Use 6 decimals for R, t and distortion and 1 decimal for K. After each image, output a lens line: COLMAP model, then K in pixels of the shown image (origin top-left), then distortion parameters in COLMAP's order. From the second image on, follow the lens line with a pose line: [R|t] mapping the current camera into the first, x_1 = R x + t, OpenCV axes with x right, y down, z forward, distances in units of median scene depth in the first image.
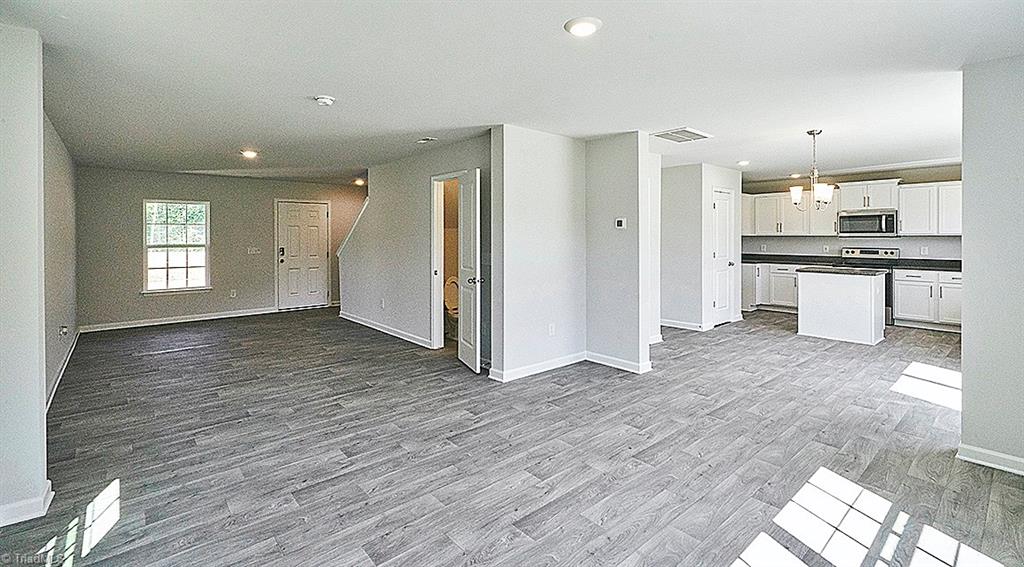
lens RADIAL K [[459.6, 0, 507.5], [0, 459.6, 235.8], [0, 0, 1]] dist [0.005168, 0.000802]
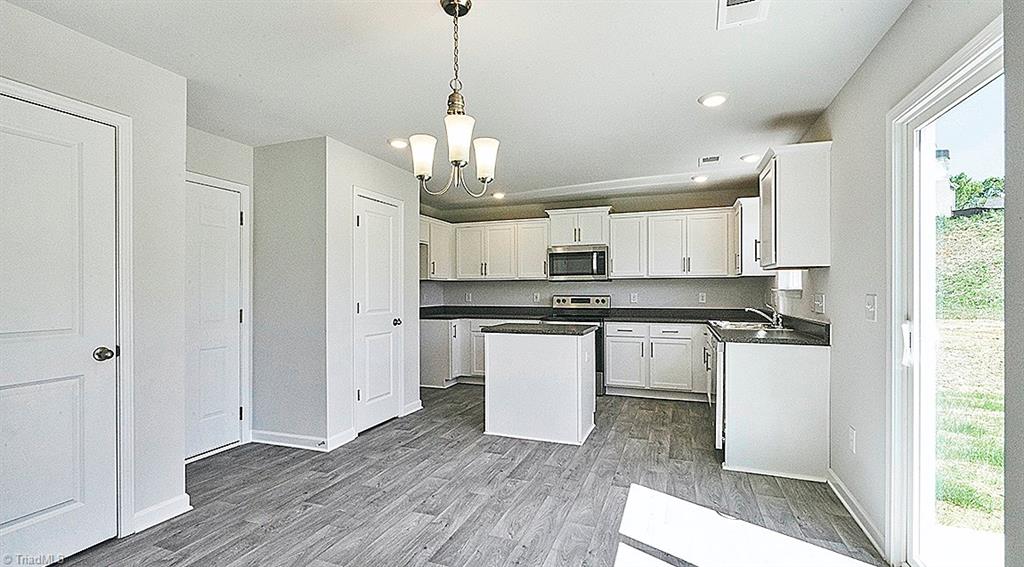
lens RADIAL K [[459.6, 0, 516.0], [0, 459.6, 289.2], [0, 0, 1]] dist [0.005168, 0.000802]
pose [[0.874836, 0.001348, 0.484417, 0.327394], [0.001679, 0.999982, -0.005814, 0.021466], [-0.484416, 0.005900, 0.874818, 0.390854]]
